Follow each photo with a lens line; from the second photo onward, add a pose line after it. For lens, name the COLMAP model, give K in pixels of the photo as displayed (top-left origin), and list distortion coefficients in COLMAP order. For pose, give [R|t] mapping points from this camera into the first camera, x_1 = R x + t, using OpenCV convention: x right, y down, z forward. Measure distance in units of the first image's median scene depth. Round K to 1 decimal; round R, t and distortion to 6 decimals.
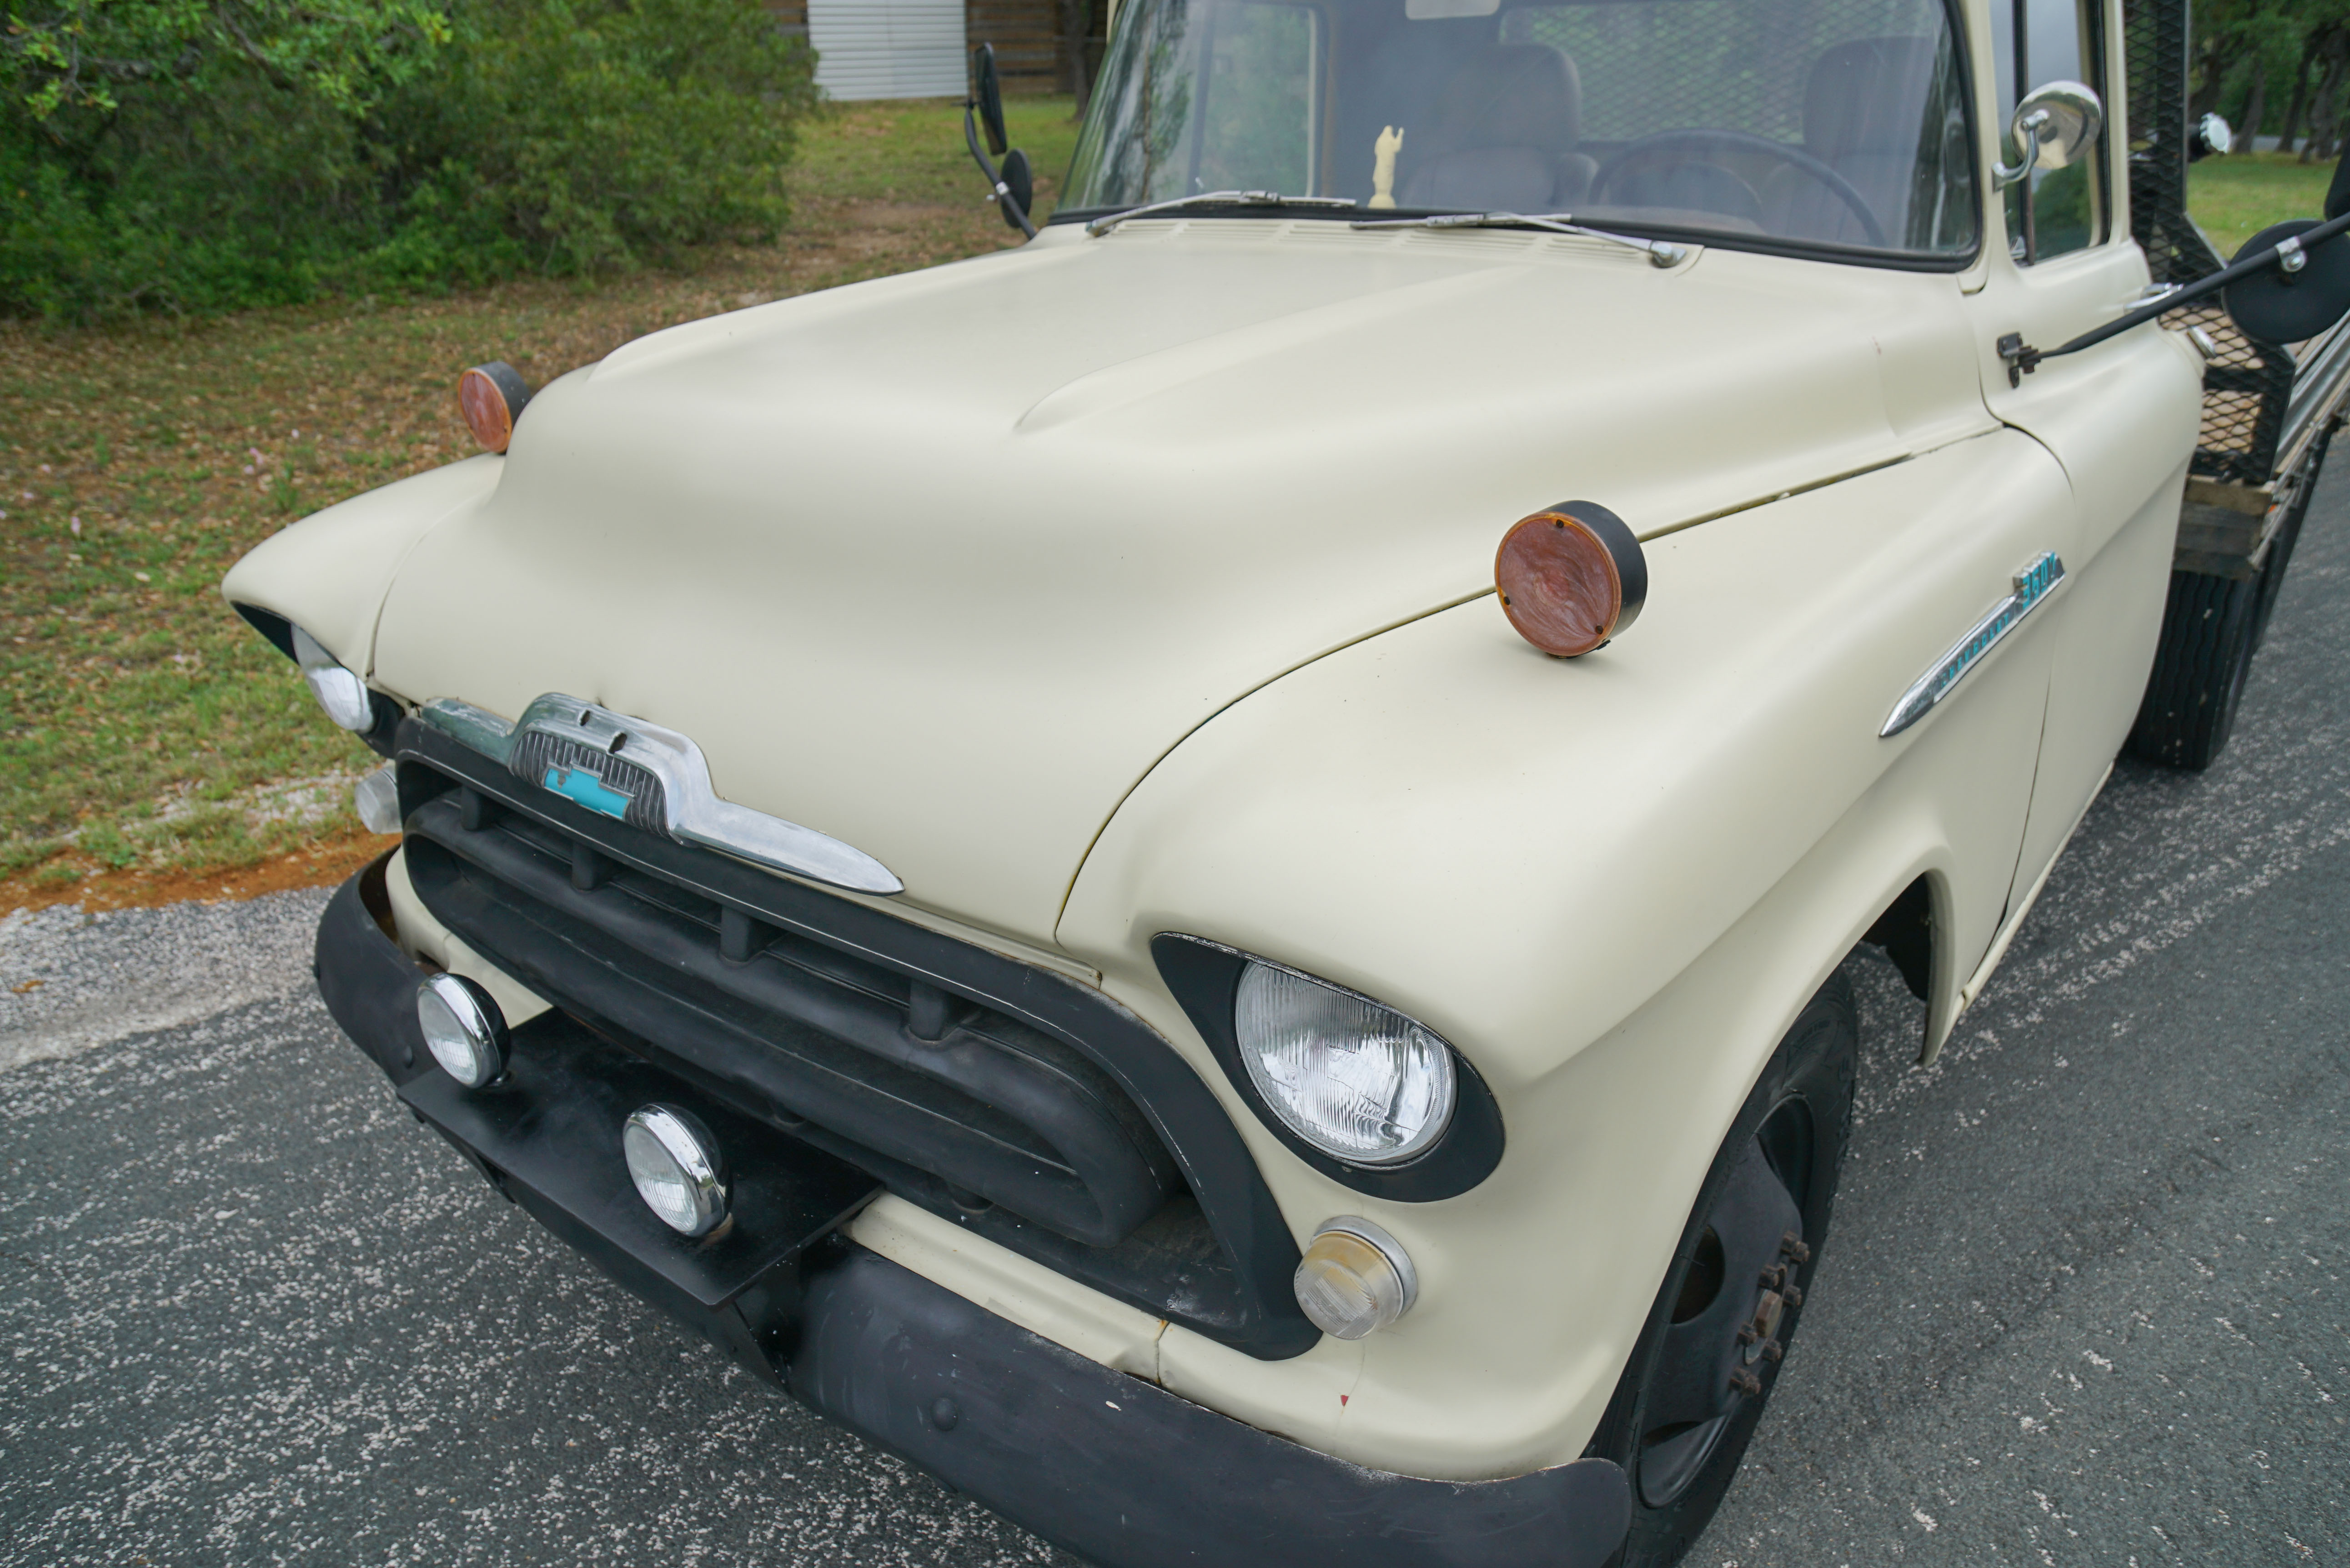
lens RADIAL K [[1645.6, 0, 1191.1], [0, 1645.6, 778.7], [0, 0, 1]] dist [-0.130693, 0.102532]
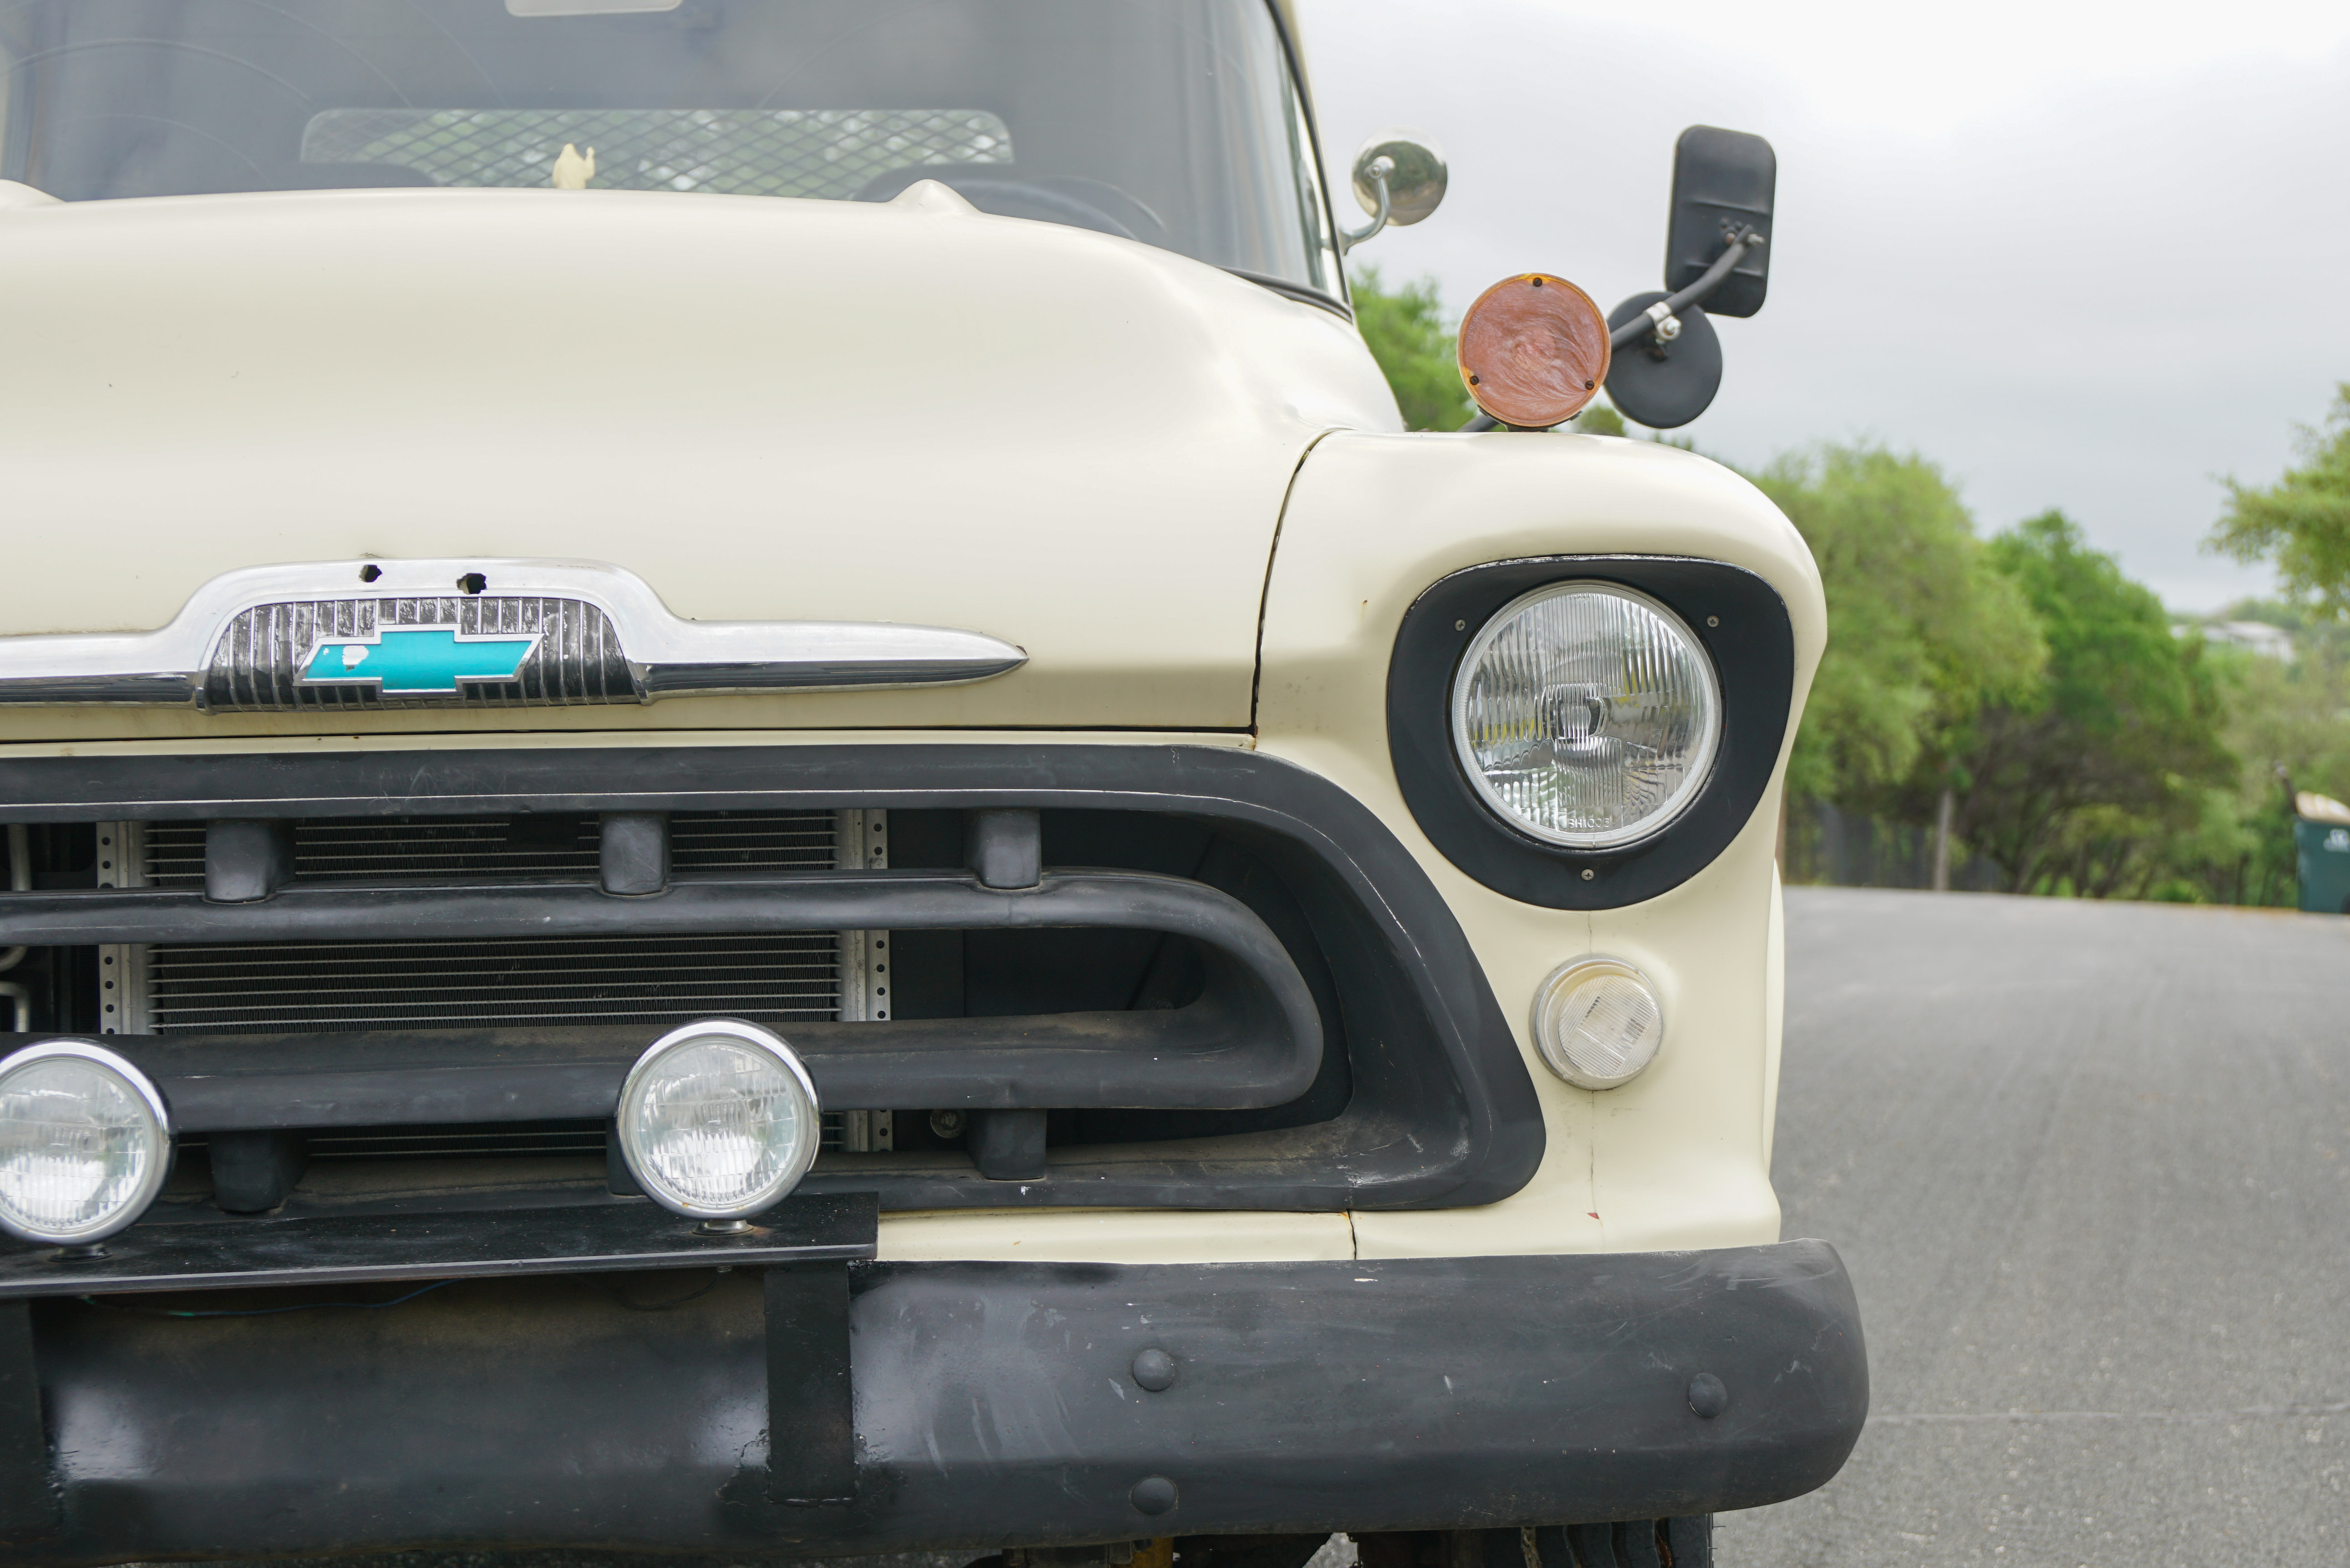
lens RADIAL K [[4134.2, 0, 1181.2], [0, 4134.2, 808.7], [0, 0, 1]] dist [0.157309, 0.000000]
pose [[0.747050, 0.005092, 0.664748, -0.845883], [0.257635, 0.919601, -0.296577, 0.435806], [-0.612813, 0.392820, 0.685677, -0.244139]]
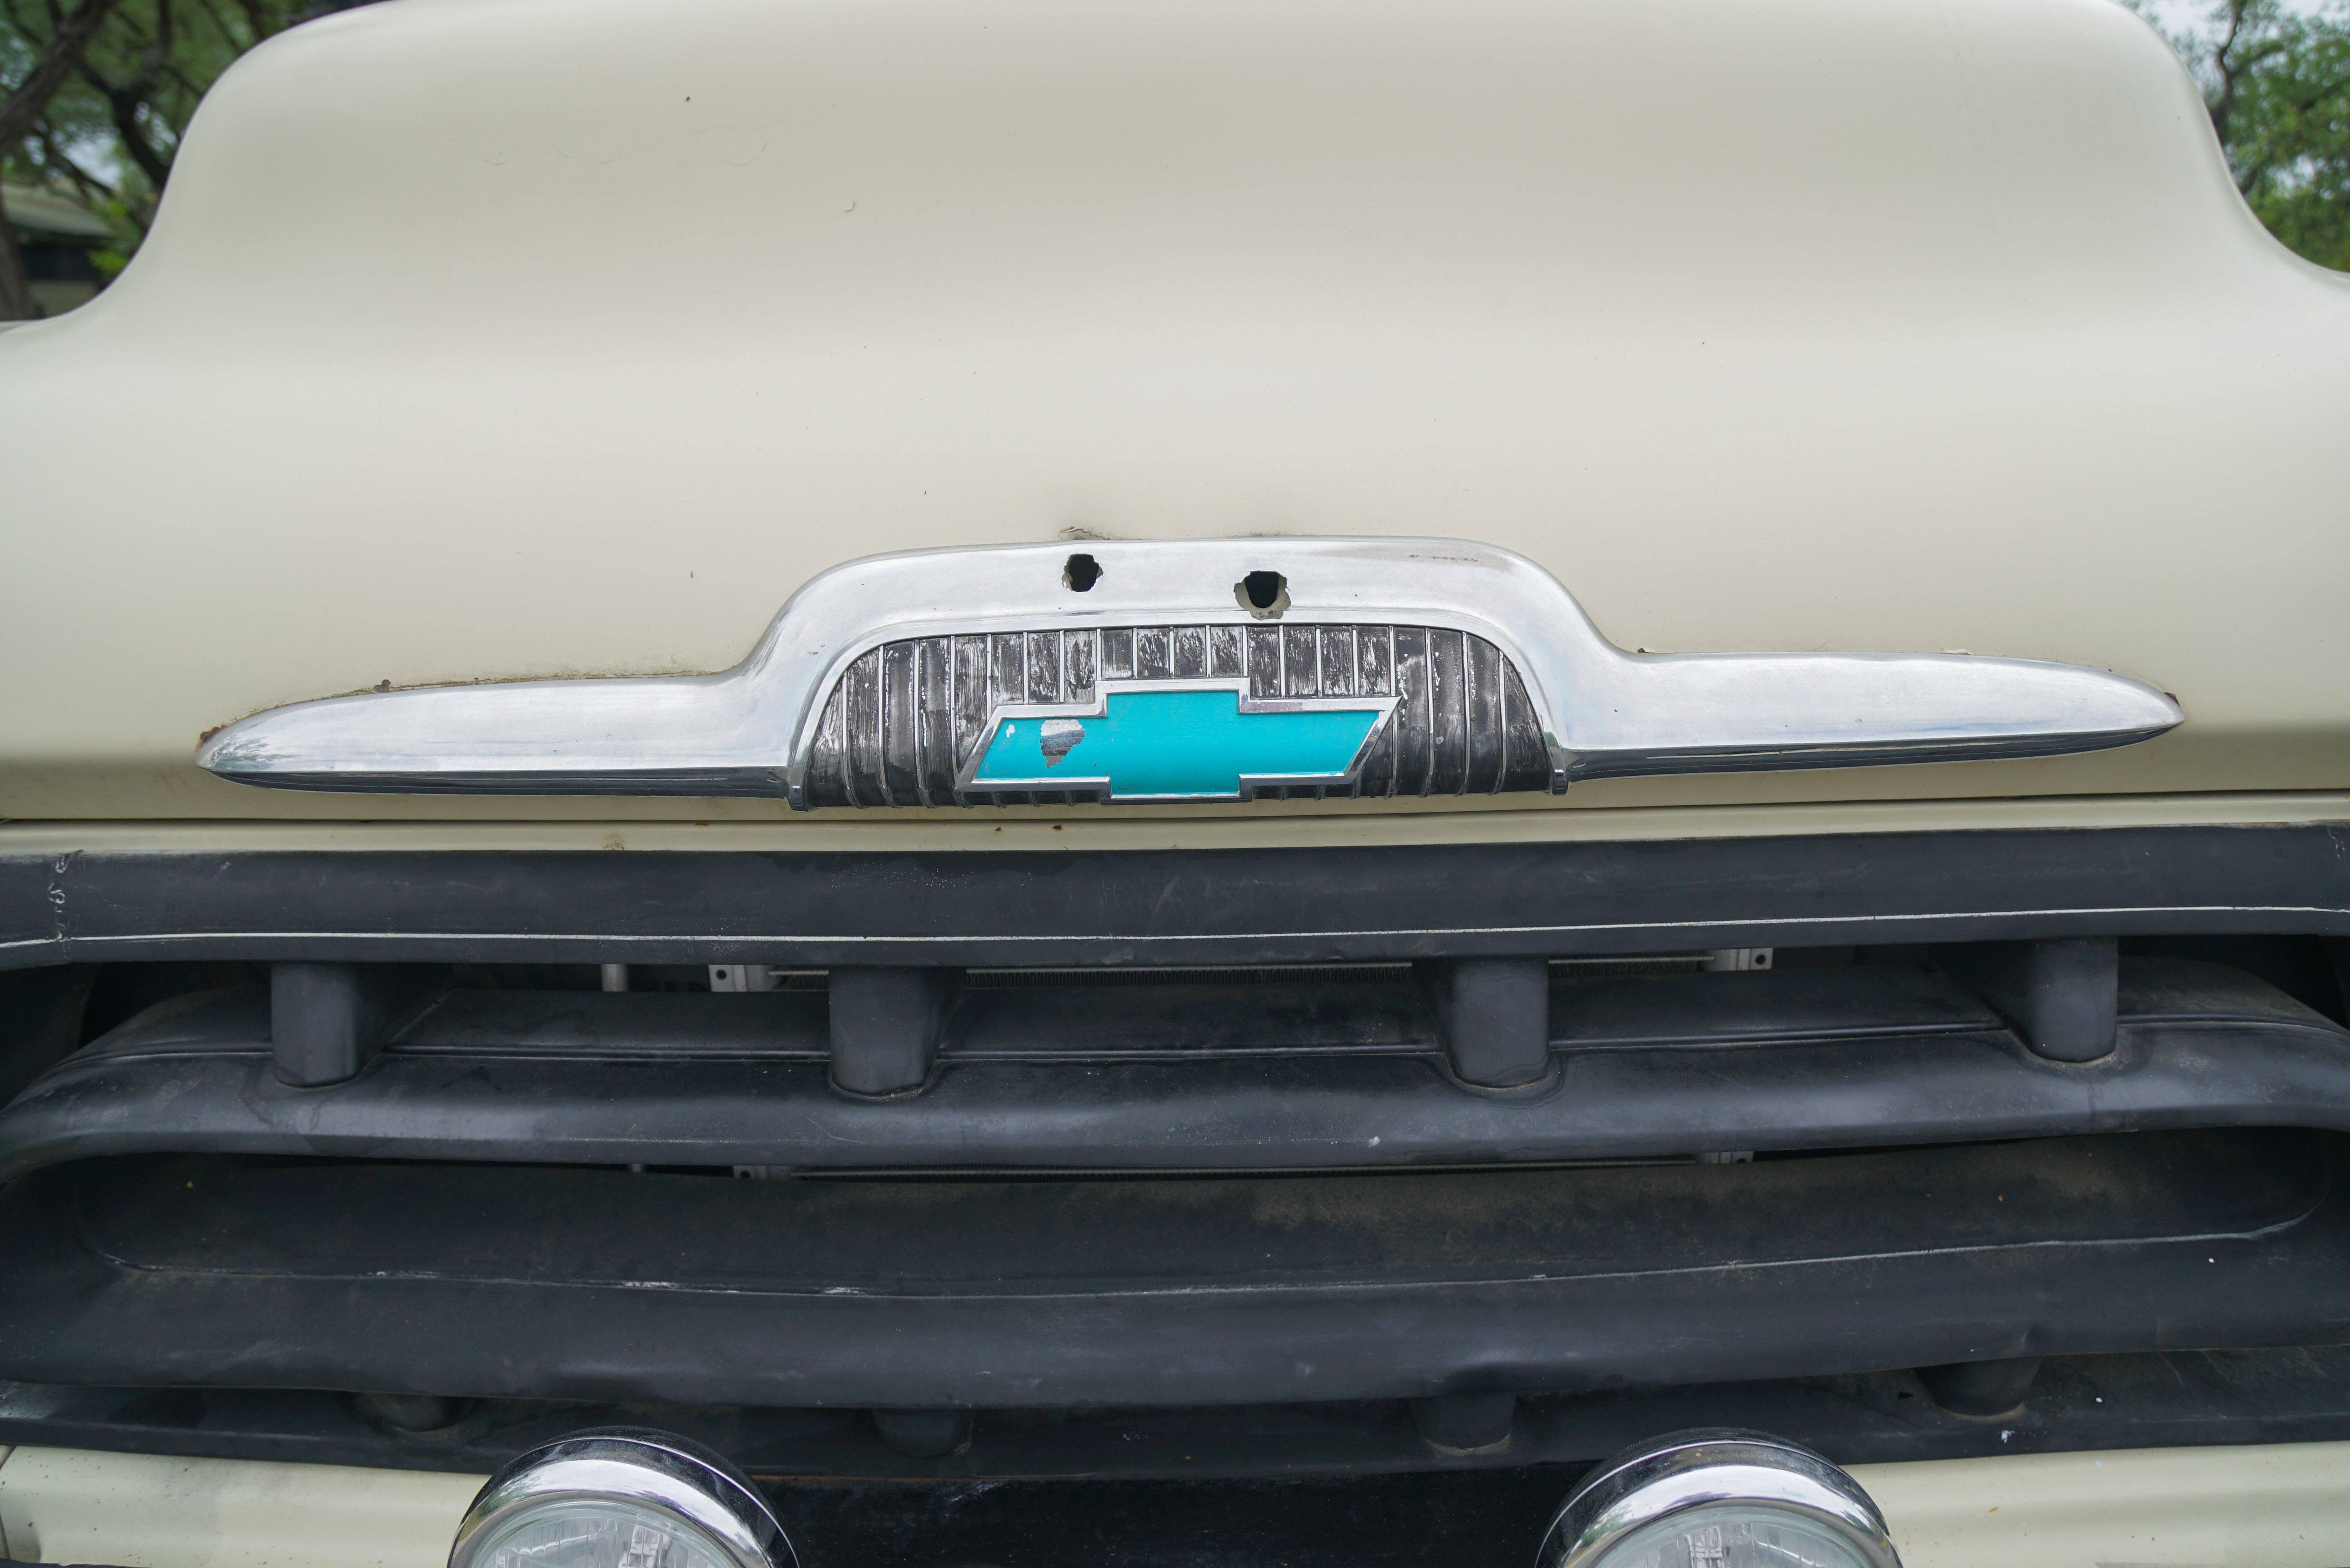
lens RADIAL K [[1645.6, 0, 1177.3], [0, 1645.6, 809.6], [0, 0, 1]] dist [-0.130693, 0.102532]
pose [[0.795499, -0.156130, 0.585495, -0.389931], [0.234602, 0.970237, -0.060021, 0.029925], [-0.558698, 0.185105, 0.808451, 0.452294]]
